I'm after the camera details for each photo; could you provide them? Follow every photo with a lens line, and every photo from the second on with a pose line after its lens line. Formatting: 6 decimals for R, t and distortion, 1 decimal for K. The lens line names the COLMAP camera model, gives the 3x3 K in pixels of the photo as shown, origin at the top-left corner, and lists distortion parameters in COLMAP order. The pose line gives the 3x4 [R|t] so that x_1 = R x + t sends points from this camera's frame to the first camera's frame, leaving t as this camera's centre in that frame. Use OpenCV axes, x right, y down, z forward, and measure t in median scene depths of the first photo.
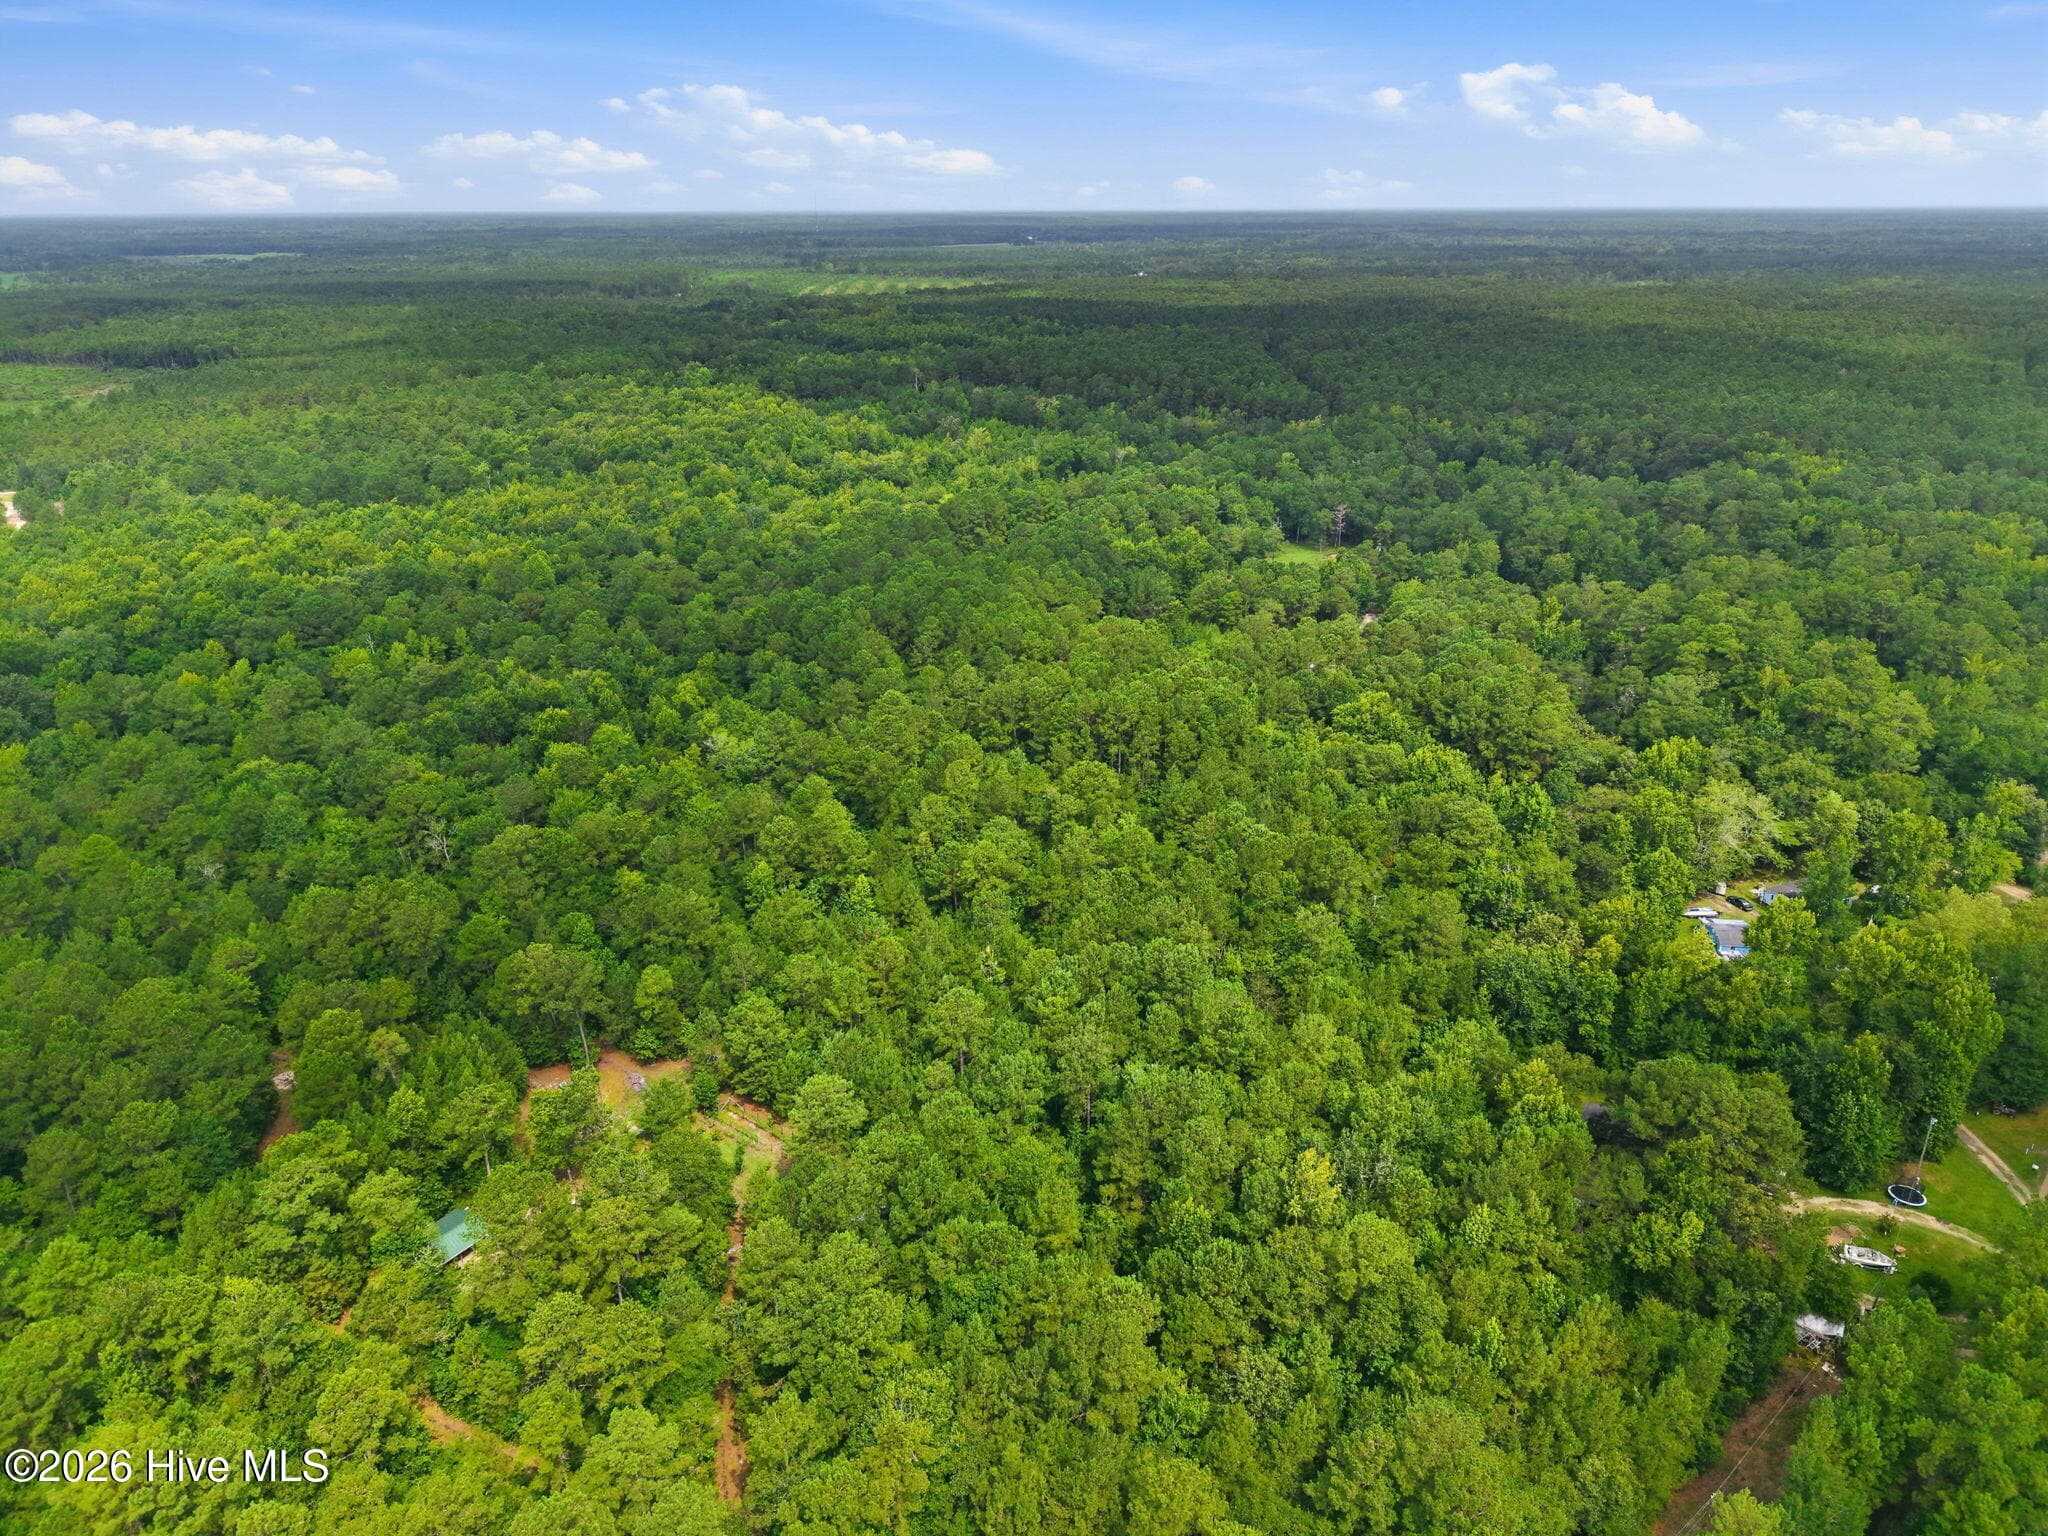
lens RADIAL K [[1384.8, 0, 1018.7], [0, 1384.8, 766.2], [0, 0, 1]] dist [0.033988, -0.024393]
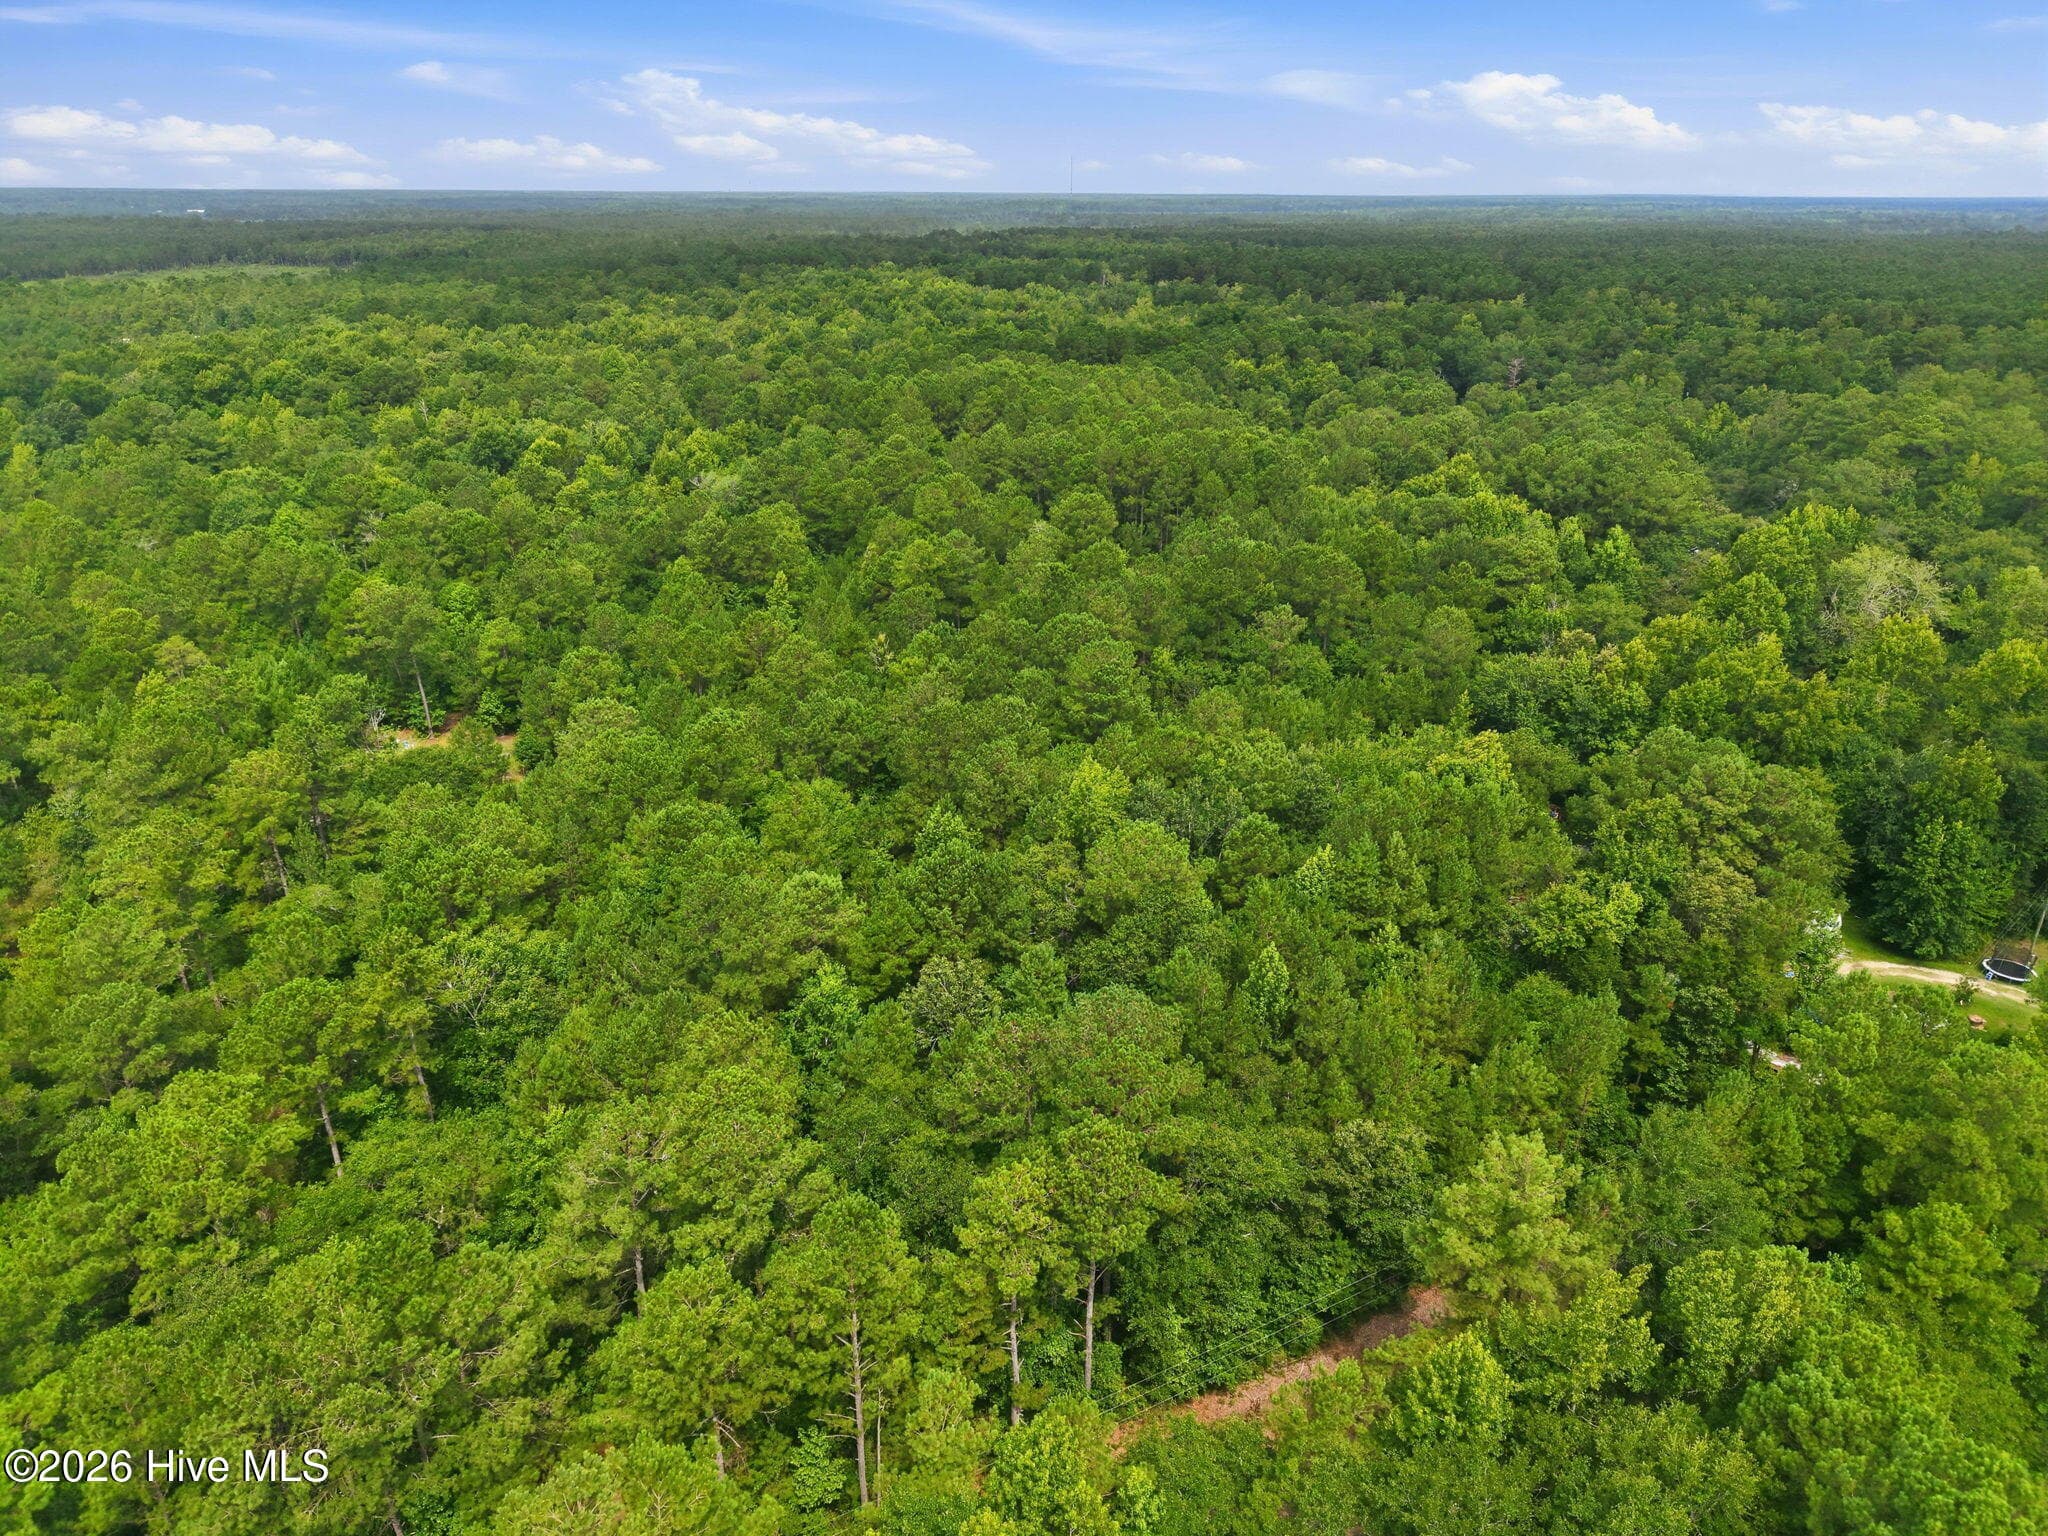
lens RADIAL K [[1396.7, 0, 1029.8], [0, 1396.7, 766.8], [0, 0, 1]] dist [0.034679, -0.031350]
pose [[0.984005, 0.082175, -0.158056, 0.247642], [-0.082288, 0.996591, 0.005838, 0.239319], [0.157997, 0.007261, 0.987413, 0.210344]]
